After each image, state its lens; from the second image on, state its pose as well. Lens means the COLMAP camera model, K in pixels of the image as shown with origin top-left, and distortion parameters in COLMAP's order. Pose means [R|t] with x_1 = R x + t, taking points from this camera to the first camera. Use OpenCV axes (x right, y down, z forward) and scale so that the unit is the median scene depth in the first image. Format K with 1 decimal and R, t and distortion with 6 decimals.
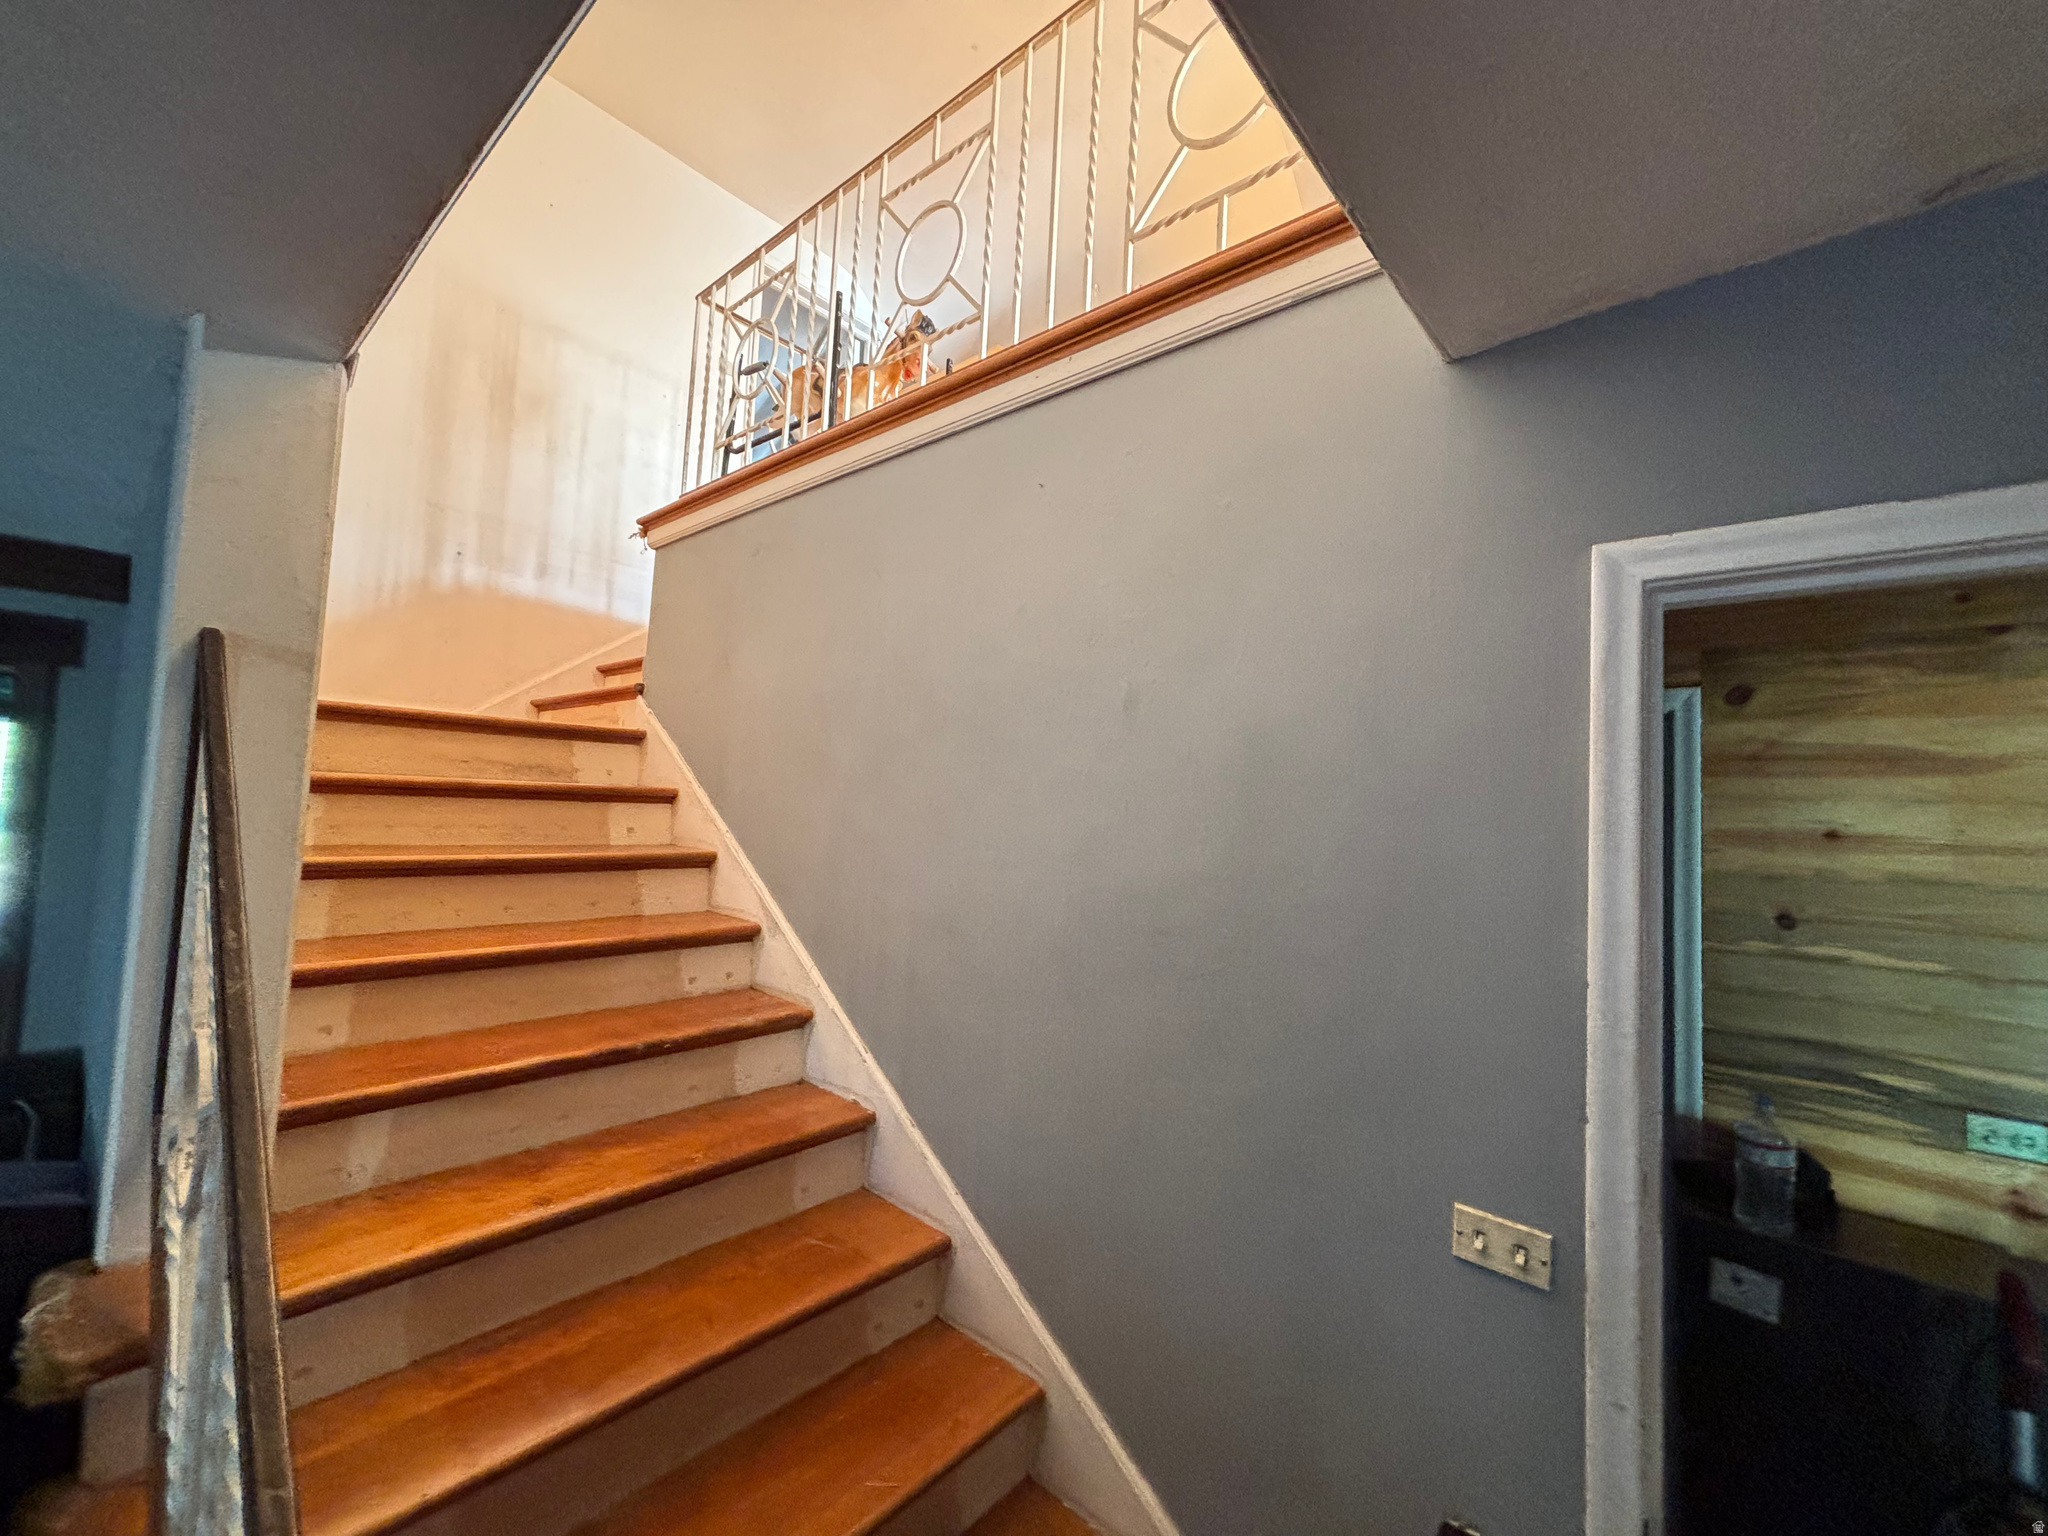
lens RADIAL K [[826.5, 0, 1025.6], [0, 826.5, 760.3], [0, 0, 1]] dist [0.002579, -0.000629]
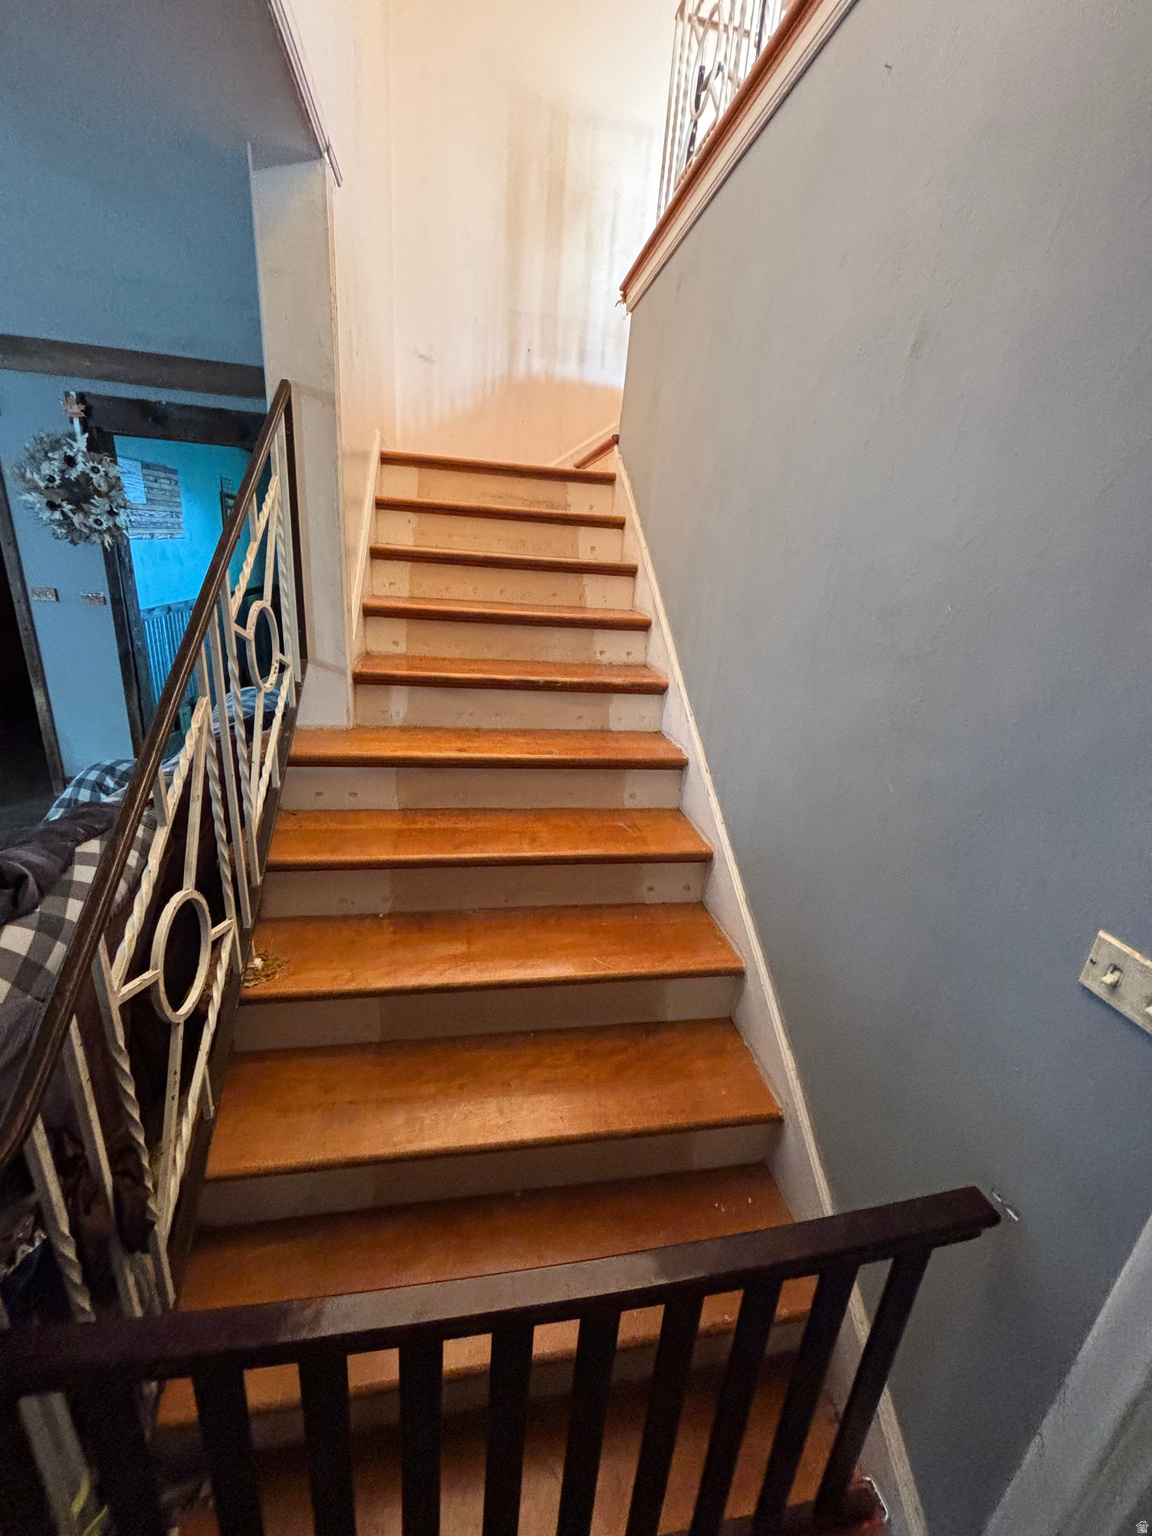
lens RADIAL K [[619.9, 0, 576.2], [0, 619.9, 768.3], [0, 0, 1]] dist [0.002579, -0.000629]
pose [[0.780498, 0.213903, -0.587424, 0.281210], [-0.000777, 0.939973, 0.341247, 0.109320], [0.625157, -0.265887, 0.733814, 0.166501]]
